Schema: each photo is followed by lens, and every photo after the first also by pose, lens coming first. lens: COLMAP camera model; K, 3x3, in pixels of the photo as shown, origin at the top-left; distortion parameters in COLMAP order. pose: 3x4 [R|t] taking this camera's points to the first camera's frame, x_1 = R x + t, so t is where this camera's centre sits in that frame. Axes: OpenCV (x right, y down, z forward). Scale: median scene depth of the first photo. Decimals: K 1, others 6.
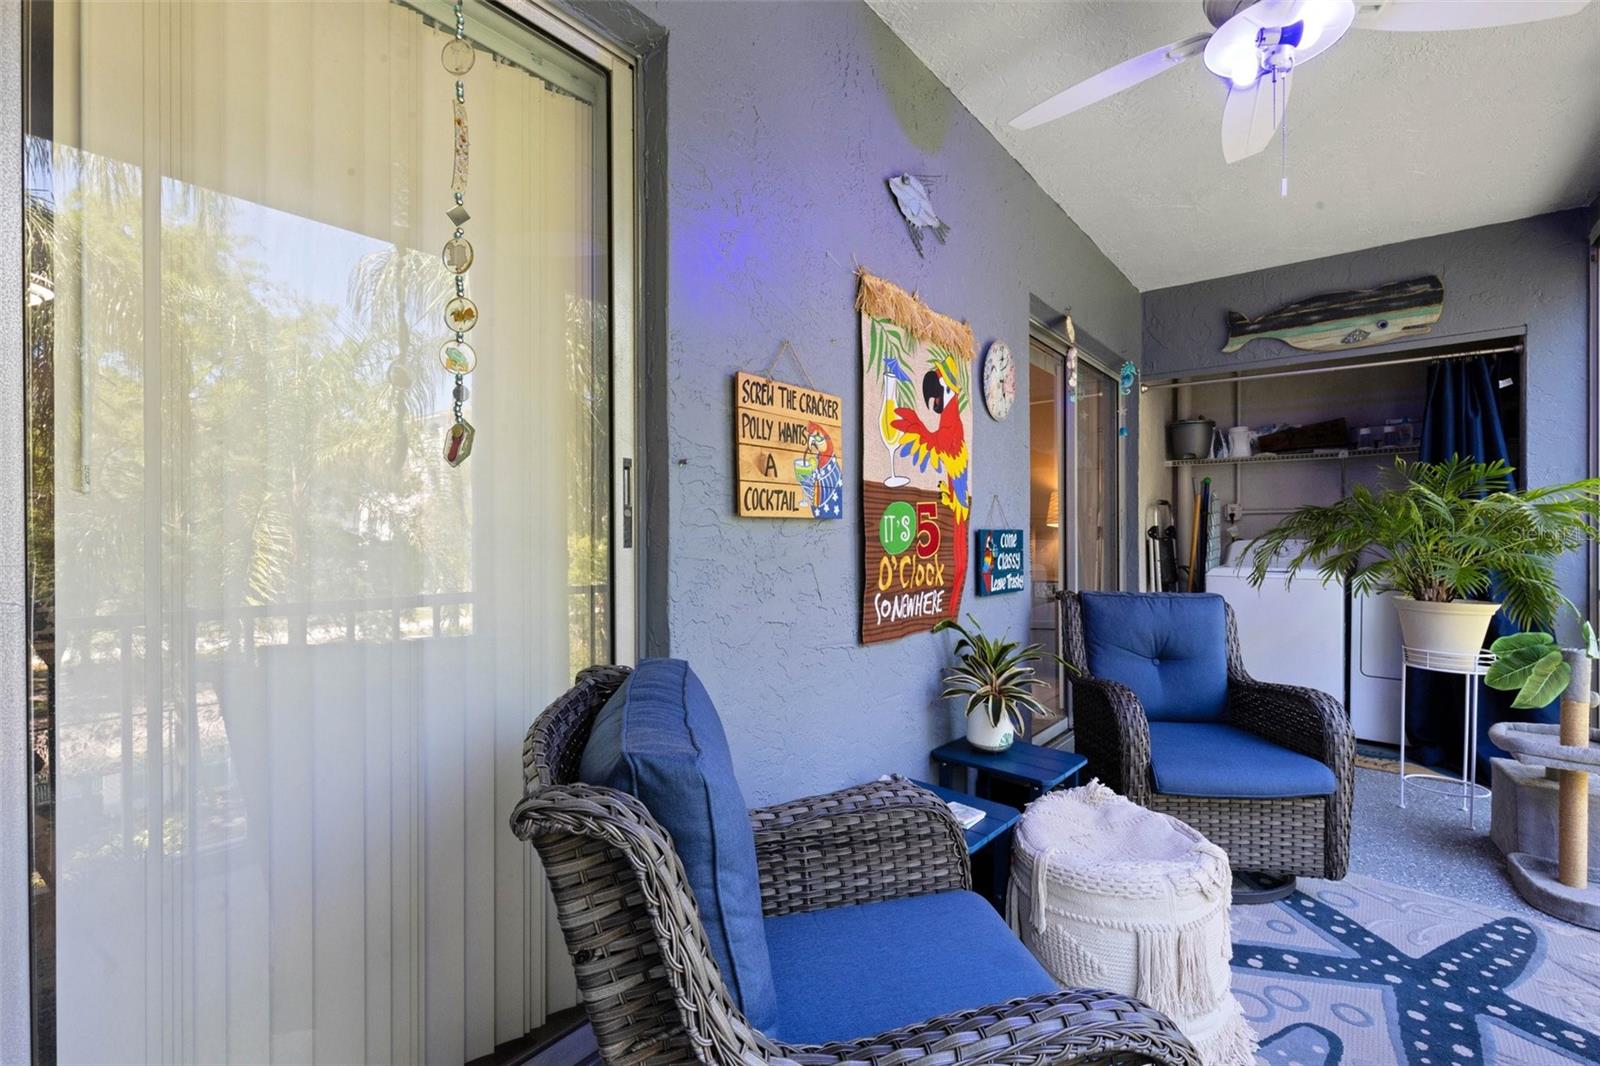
lens RADIAL K [[724.0, 0, 859.3], [0, 724.0, 537.9], [0, 0, 1]] dist [0.019077, -0.001481]
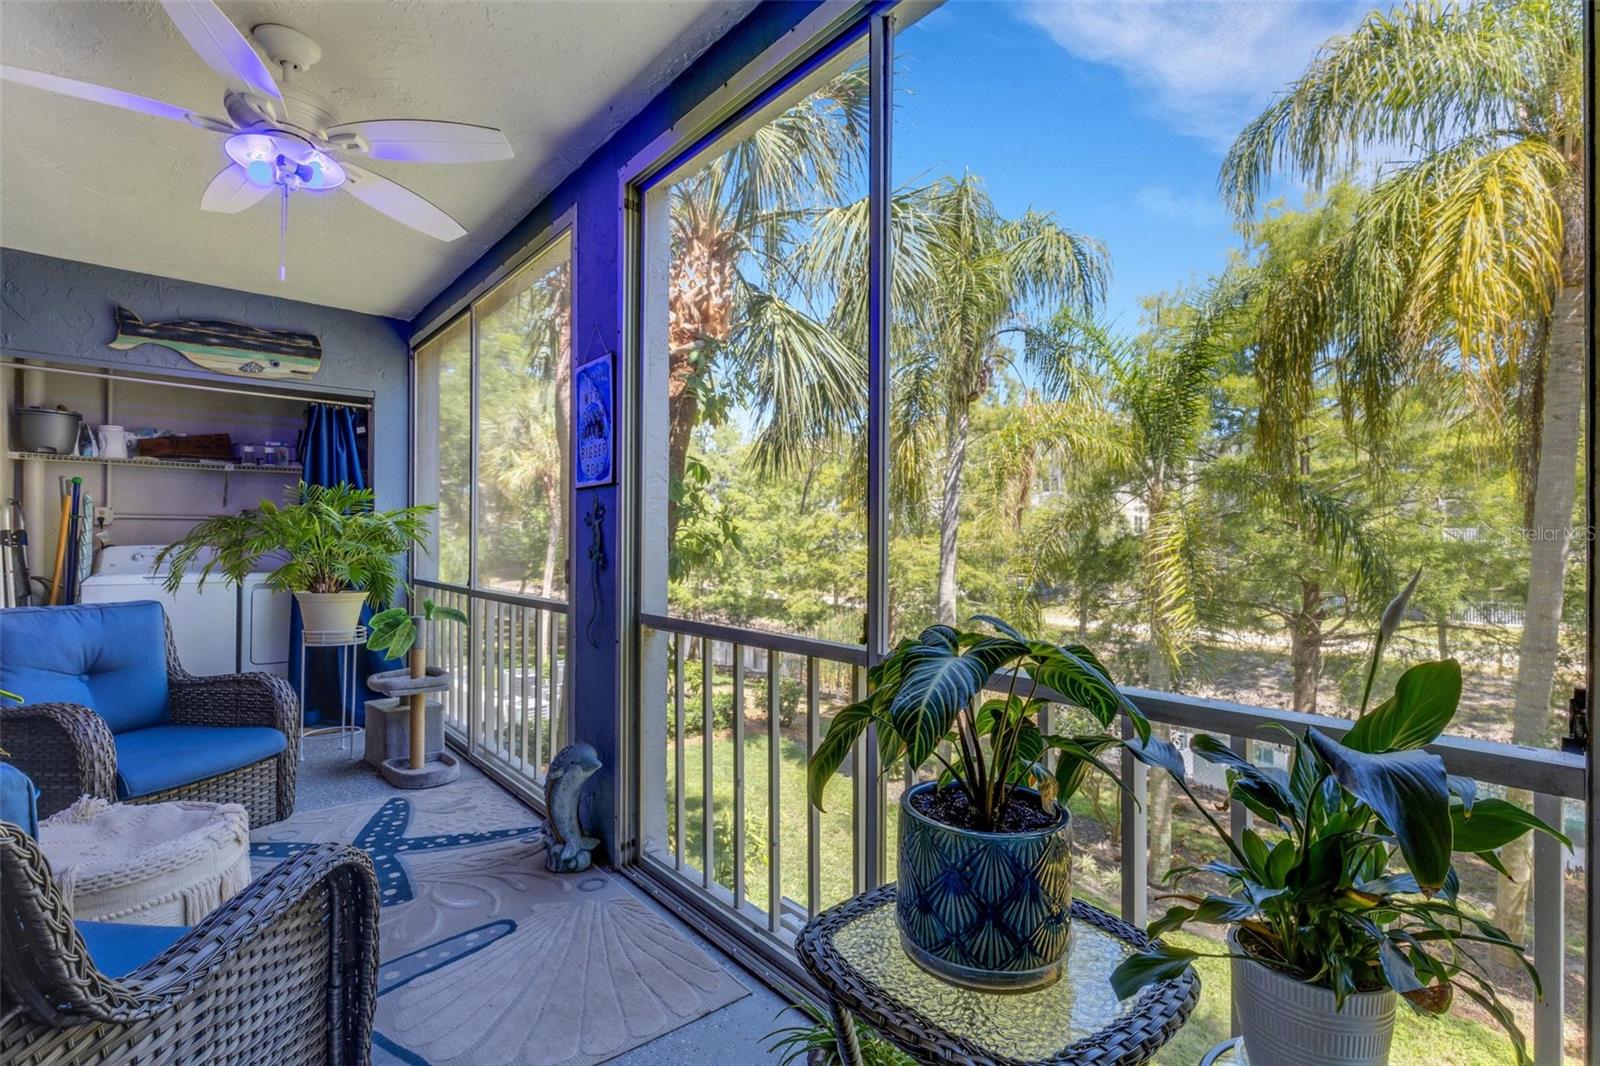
lens RADIAL K [[724.0, 0, 801.2], [0, 724.0, 537.2], [0, 0, 1]] dist [0.019077, -0.001481]
pose [[0.215422, 0.006487, 0.976500, -0.264280], [-0.000463, 0.999979, -0.006540, -0.003653], [-0.976521, 0.000956, 0.215420, -0.087871]]
